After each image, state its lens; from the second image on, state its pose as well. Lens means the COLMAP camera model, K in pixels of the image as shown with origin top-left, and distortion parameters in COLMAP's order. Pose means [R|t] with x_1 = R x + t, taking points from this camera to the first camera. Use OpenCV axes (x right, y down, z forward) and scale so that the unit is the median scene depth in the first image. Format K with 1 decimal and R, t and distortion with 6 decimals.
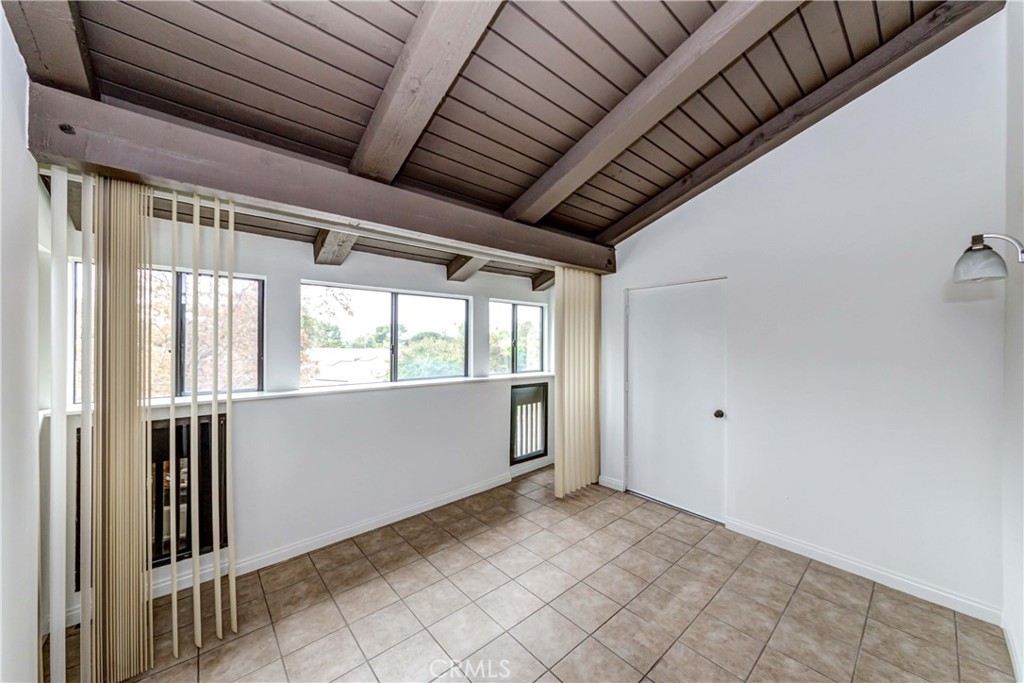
lens RADIAL K [[365.4, 0, 514.7], [0, 365.4, 342.9], [0, 0, 1]] dist [-0.000511, -0.000045]
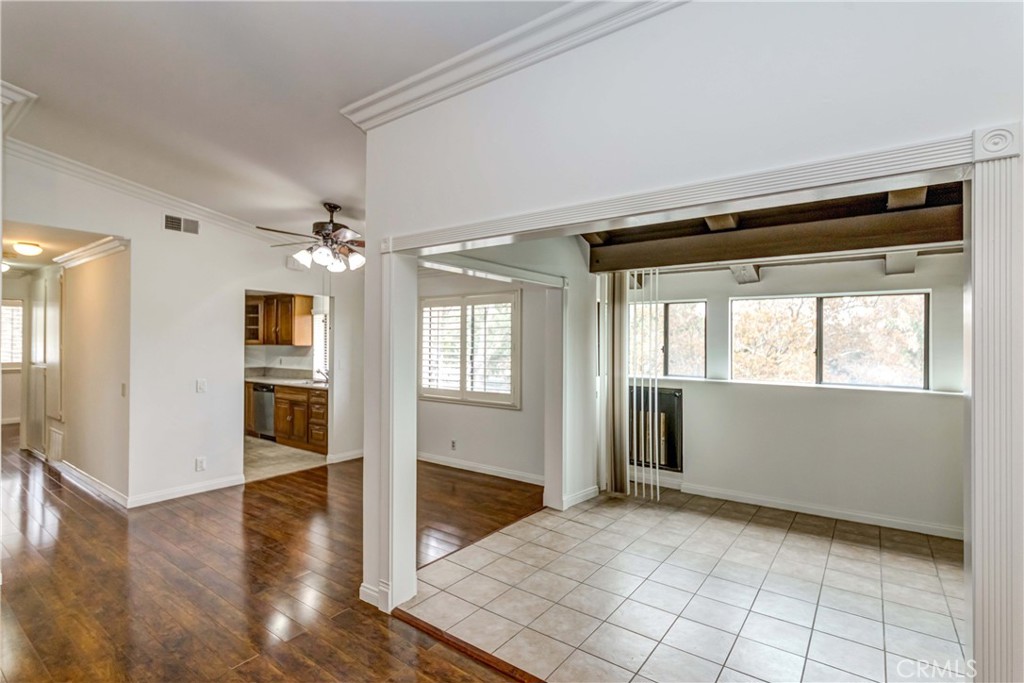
lens RADIAL K [[485.1, 0, 510.0], [0, 485.1, 339.7], [0, 0, 1]] dist [0.002880, 0.000277]
pose [[0.212148, -0.003515, -0.977231, 0.839055], [-0.009898, 0.999935, -0.005746, -0.001106], [0.977187, 0.010892, 0.212099, -0.144755]]
